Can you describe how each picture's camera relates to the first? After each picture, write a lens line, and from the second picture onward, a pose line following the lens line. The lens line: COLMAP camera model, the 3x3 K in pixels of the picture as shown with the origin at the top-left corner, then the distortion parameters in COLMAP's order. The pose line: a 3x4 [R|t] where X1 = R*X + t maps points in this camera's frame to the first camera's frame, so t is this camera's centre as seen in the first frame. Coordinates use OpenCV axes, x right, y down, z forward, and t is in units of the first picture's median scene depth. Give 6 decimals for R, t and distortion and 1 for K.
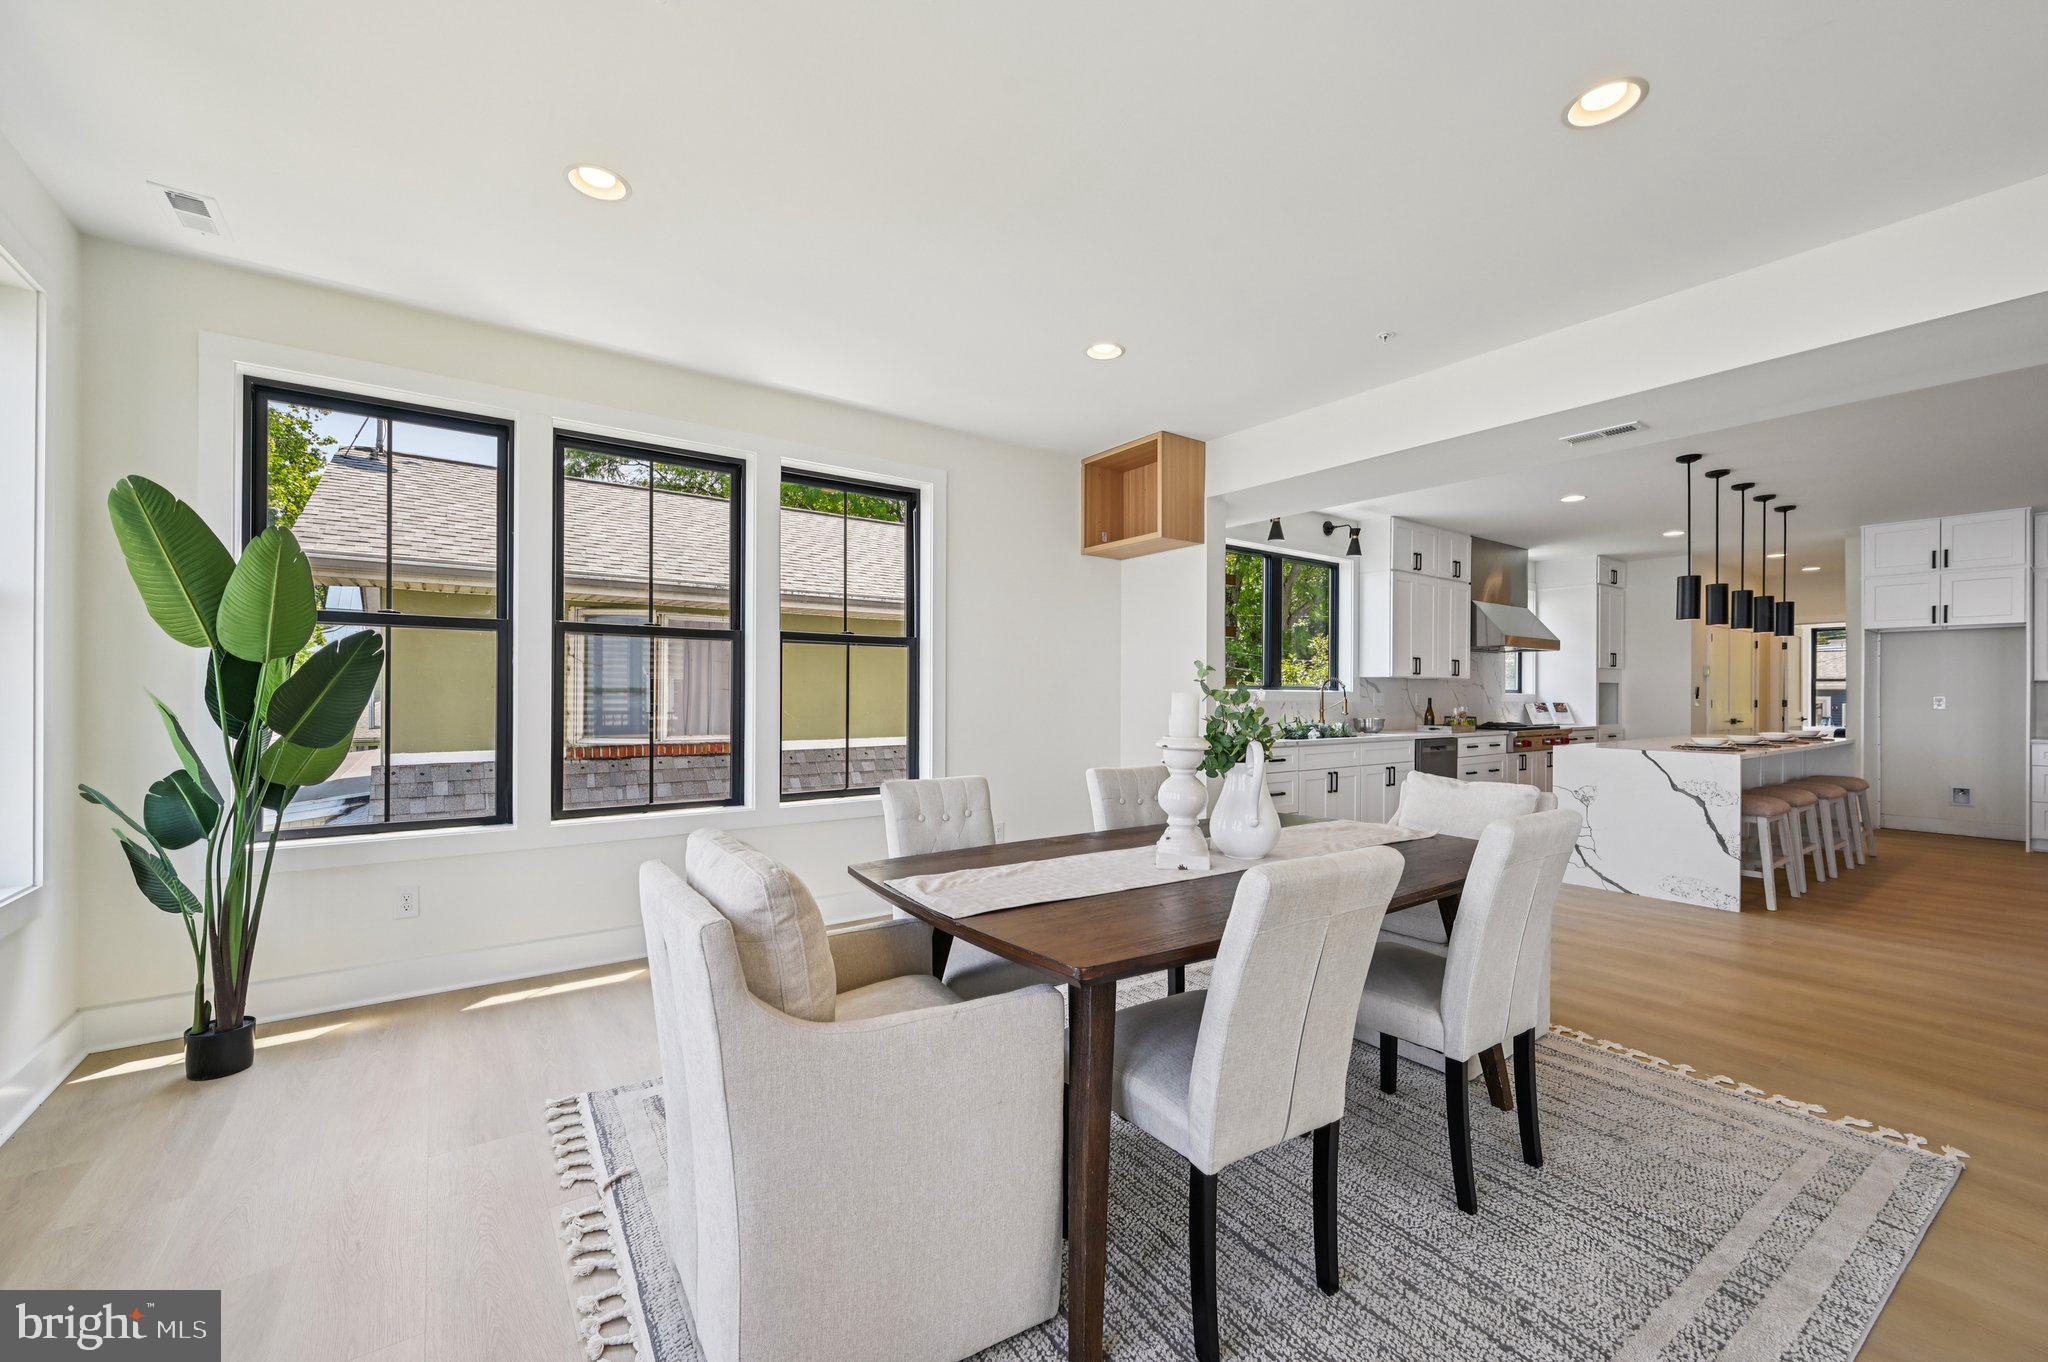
lens RADIAL K [[806.4, 0, 1035.0], [0, 806.4, 690.3], [0, 0, 1]] dist [-0.000785, -0.000495]
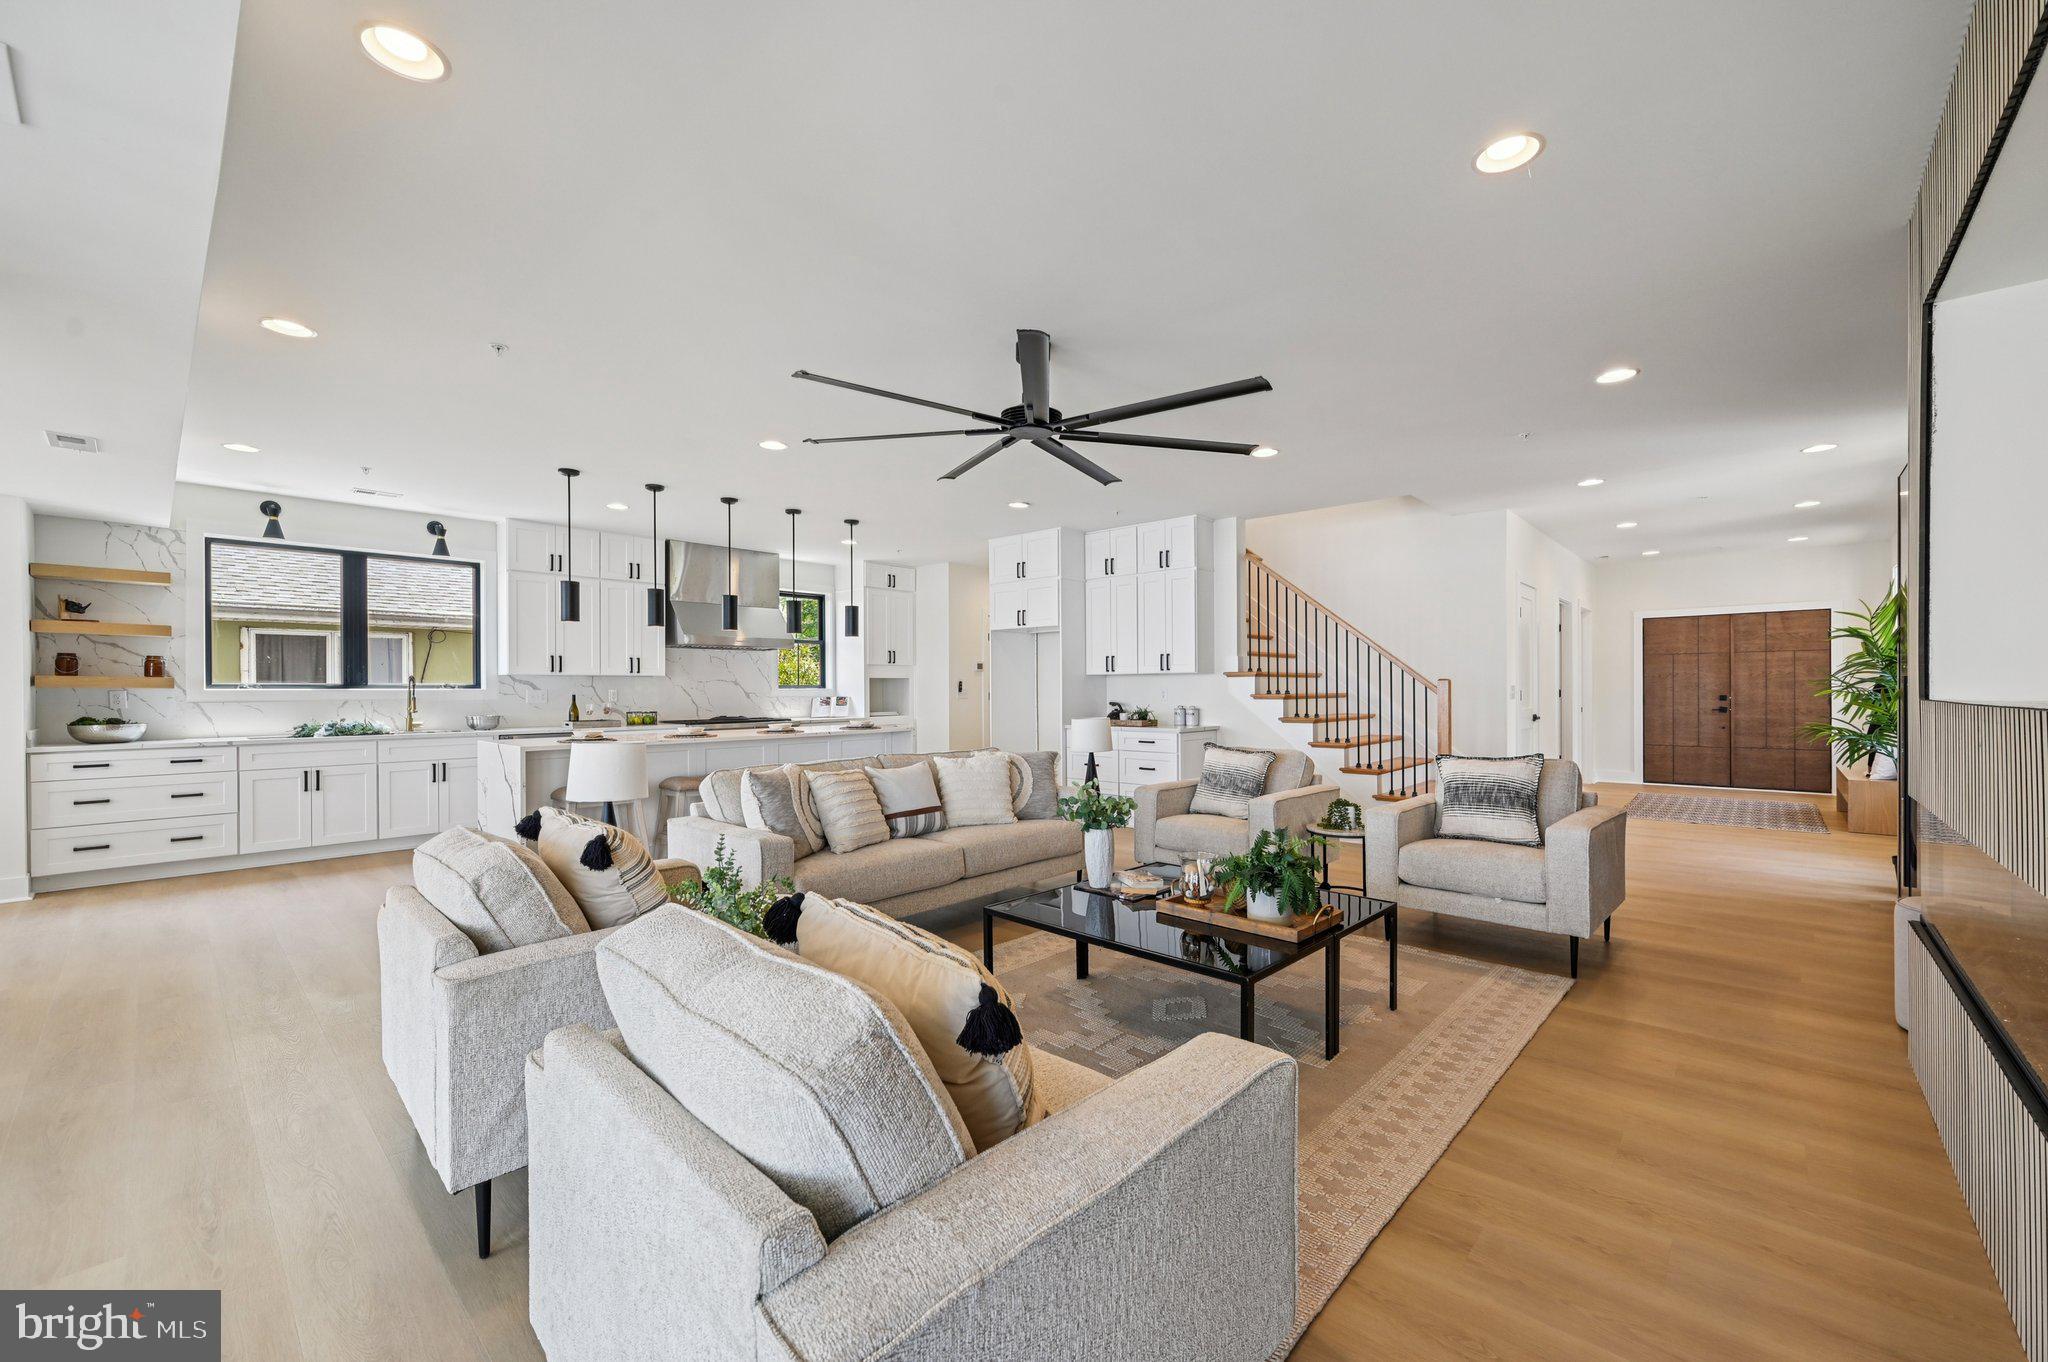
lens RADIAL K [[806.4, 0, 1037.7], [0, 806.4, 689.5], [0, 0, 1]] dist [-0.000785, -0.000495]
pose [[0.979935, -0.009847, 0.199074, 0.896881], [0.008951, 0.999945, 0.005401, 0.002629], [-0.199116, -0.003510, 0.979970, -0.140280]]
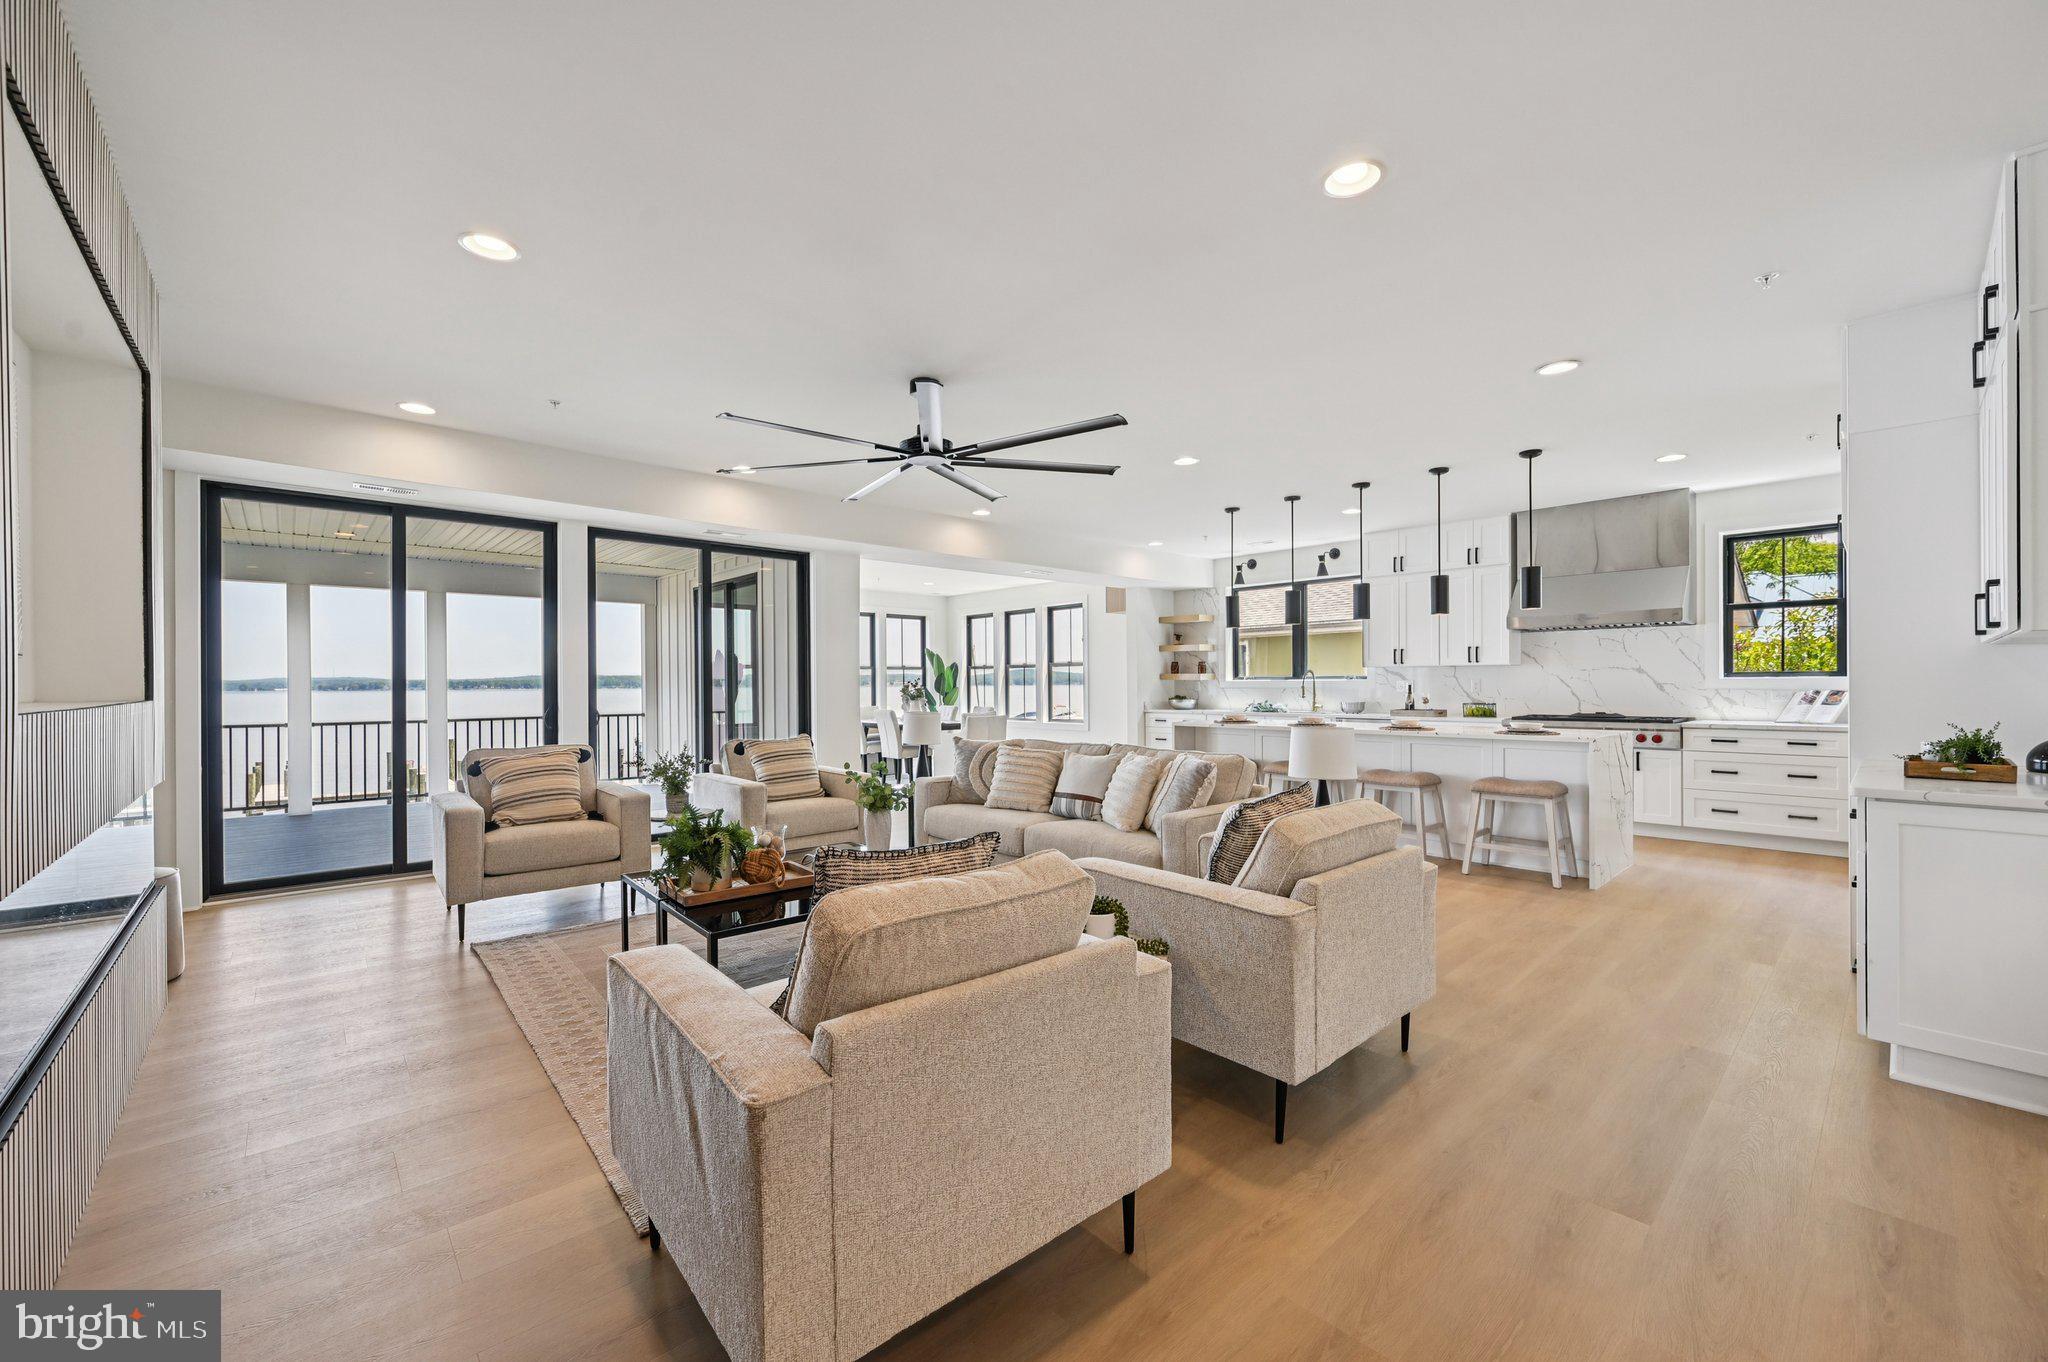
lens RADIAL K [[806.4, 0, 1027.2], [0, 806.4, 678.0], [0, 0, 1]] dist [-0.000785, -0.000495]
pose [[0.104973, -0.011565, -0.994408, 1.586287], [0.009616, 0.999897, -0.010613, 0.007319], [0.994429, -0.008448, 0.105074, 0.371438]]
